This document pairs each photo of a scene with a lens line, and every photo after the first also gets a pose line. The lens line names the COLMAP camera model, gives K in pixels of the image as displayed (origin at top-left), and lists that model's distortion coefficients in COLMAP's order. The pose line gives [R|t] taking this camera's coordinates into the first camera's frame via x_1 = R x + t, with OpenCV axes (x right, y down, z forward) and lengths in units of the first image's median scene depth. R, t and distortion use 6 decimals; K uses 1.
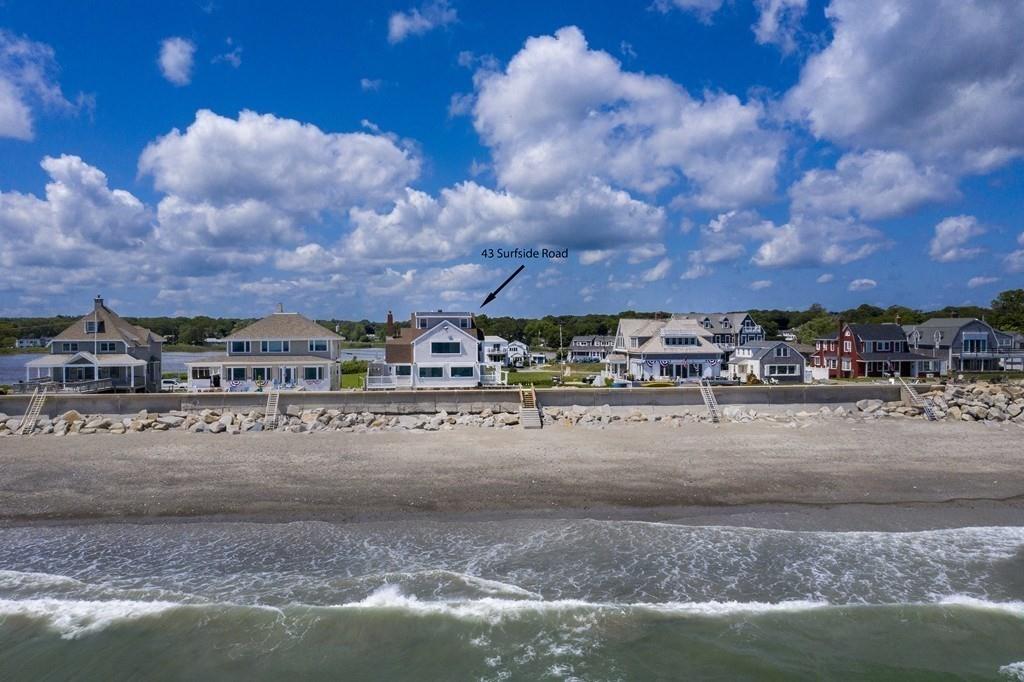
lens RADIAL K [[818.3, 0, 512.0], [0, 818.3, 341.0], [0, 0, 1]] dist [-0.015961, 0.000285]
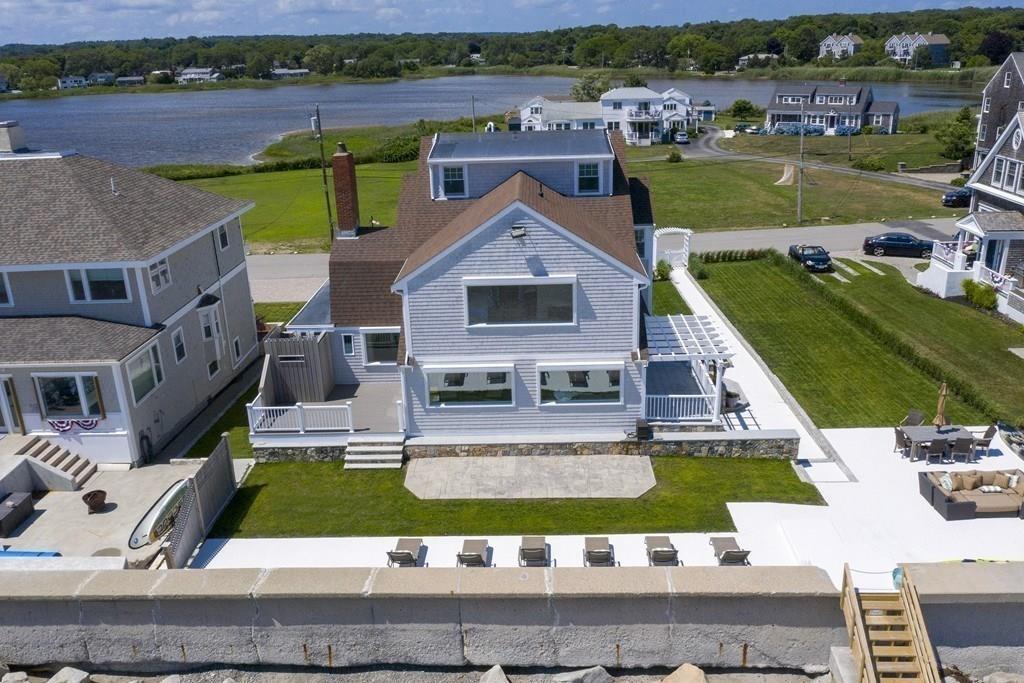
lens RADIAL K [[818.3, 0, 512.0], [0, 818.3, 341.5], [0, 0, 1]] dist [-0.015961, 0.000285]
pose [[0.988864, 0.025579, -0.146611, -0.028946], [0.025776, 0.940796, 0.337992, -0.047506], [0.146576, -0.338007, 0.929659, 0.493804]]
